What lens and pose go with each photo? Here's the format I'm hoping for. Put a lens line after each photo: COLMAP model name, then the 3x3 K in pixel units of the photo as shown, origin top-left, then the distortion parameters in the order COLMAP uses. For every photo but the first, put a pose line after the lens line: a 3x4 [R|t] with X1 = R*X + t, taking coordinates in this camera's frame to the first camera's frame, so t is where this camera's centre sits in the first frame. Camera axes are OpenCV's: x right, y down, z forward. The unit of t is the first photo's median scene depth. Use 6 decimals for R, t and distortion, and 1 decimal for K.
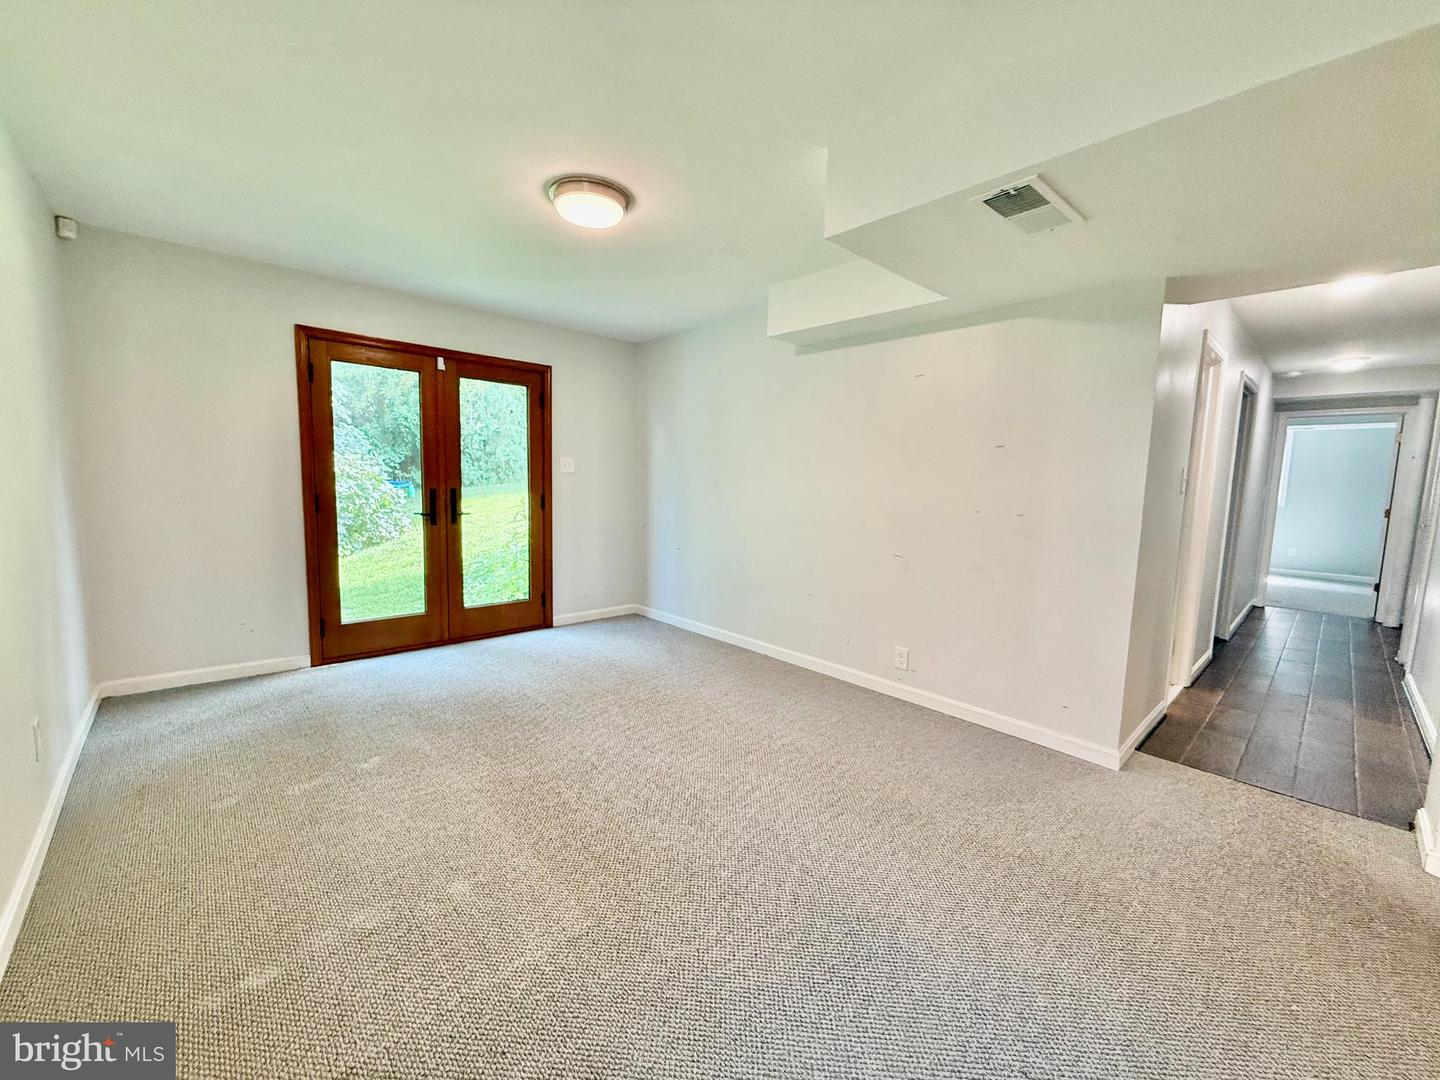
lens RADIAL K [[572.9, 0, 714.8], [0, 572.9, 539.4], [0, 0, 1]] dist [-0.002004, 0.000369]
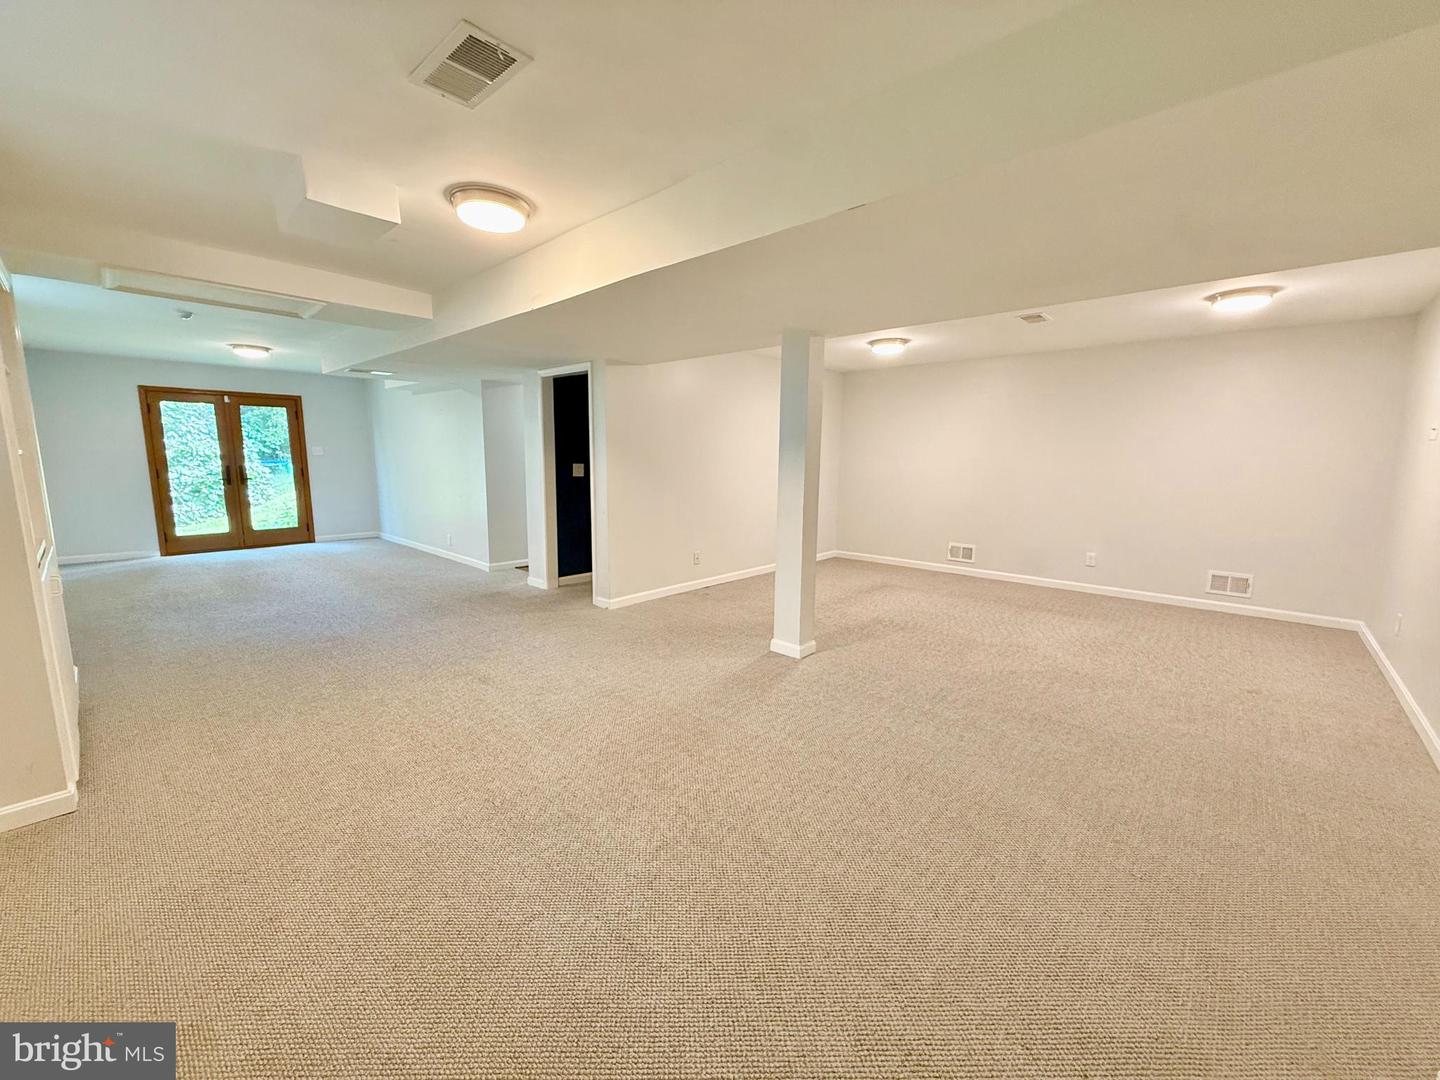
lens RADIAL K [[572.9, 0, 714.8], [0, 572.9, 539.4], [0, 0, 1]] dist [-0.002004, 0.000369]
pose [[0.996333, -0.033646, 0.078671, 0.951222], [0.029525, 0.998159, 0.052975, 0.100616], [-0.080309, -0.050458, 0.995492, -1.019498]]
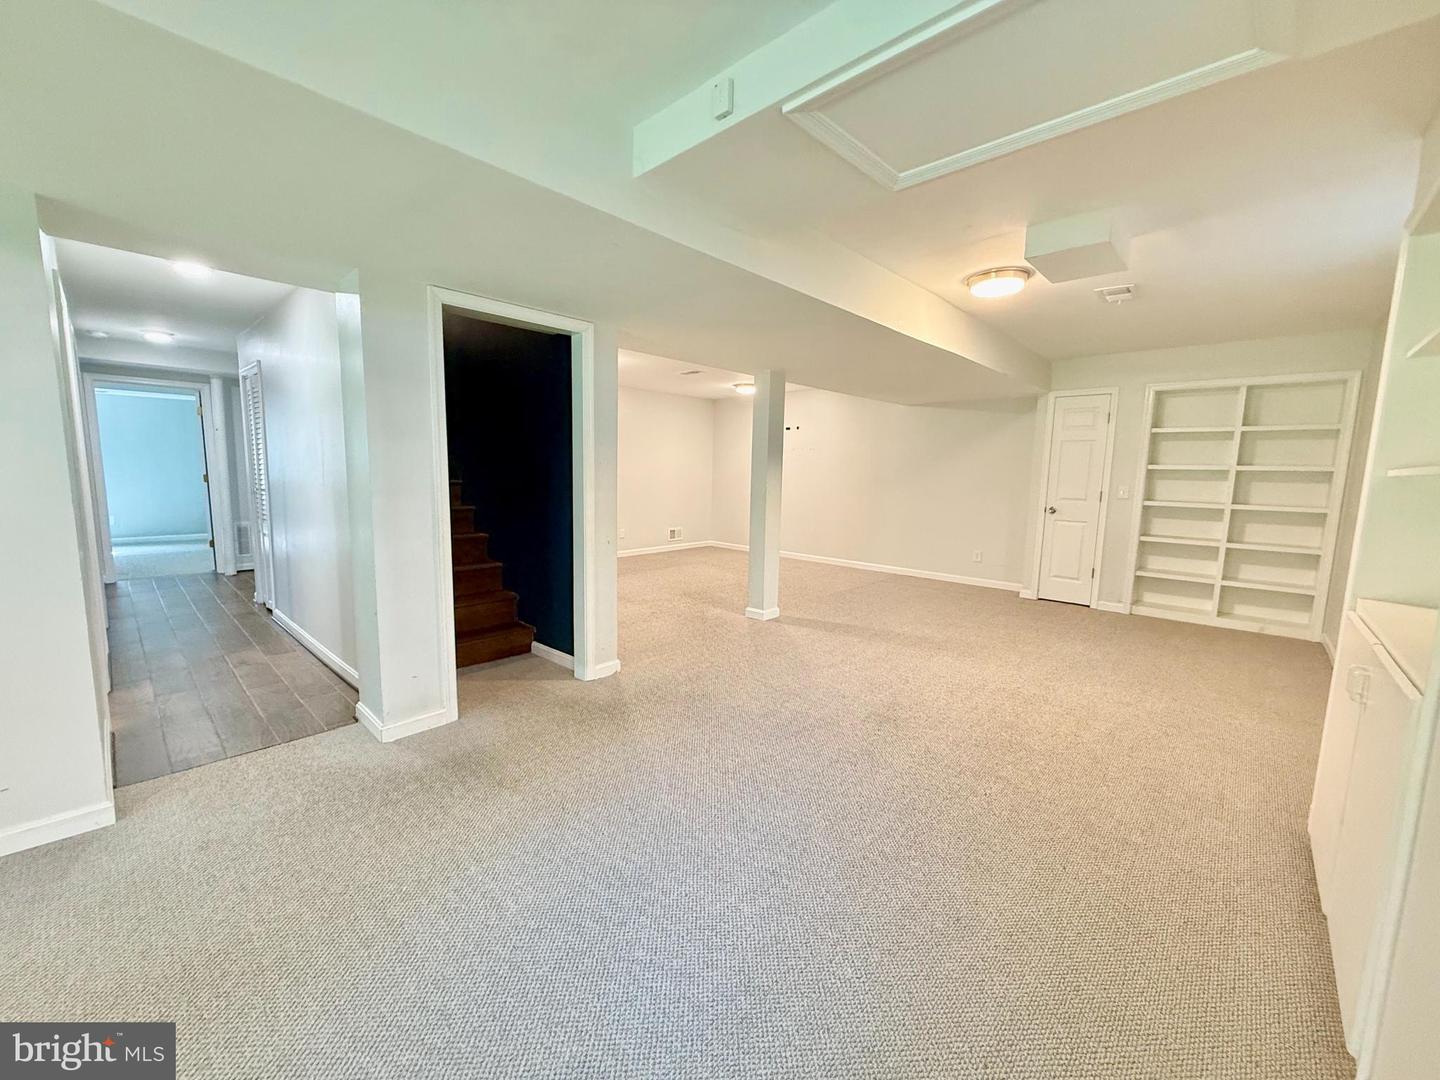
lens RADIAL K [[572.9, 0, 714.8], [0, 572.9, 539.4], [0, 0, 1]] dist [-0.002004, 0.000369]
pose [[-0.078505, -0.147337, 0.985966, -0.050121], [0.078725, 0.985014, 0.153463, -0.023799], [-0.993800, 0.089667, -0.065730, 0.092951]]
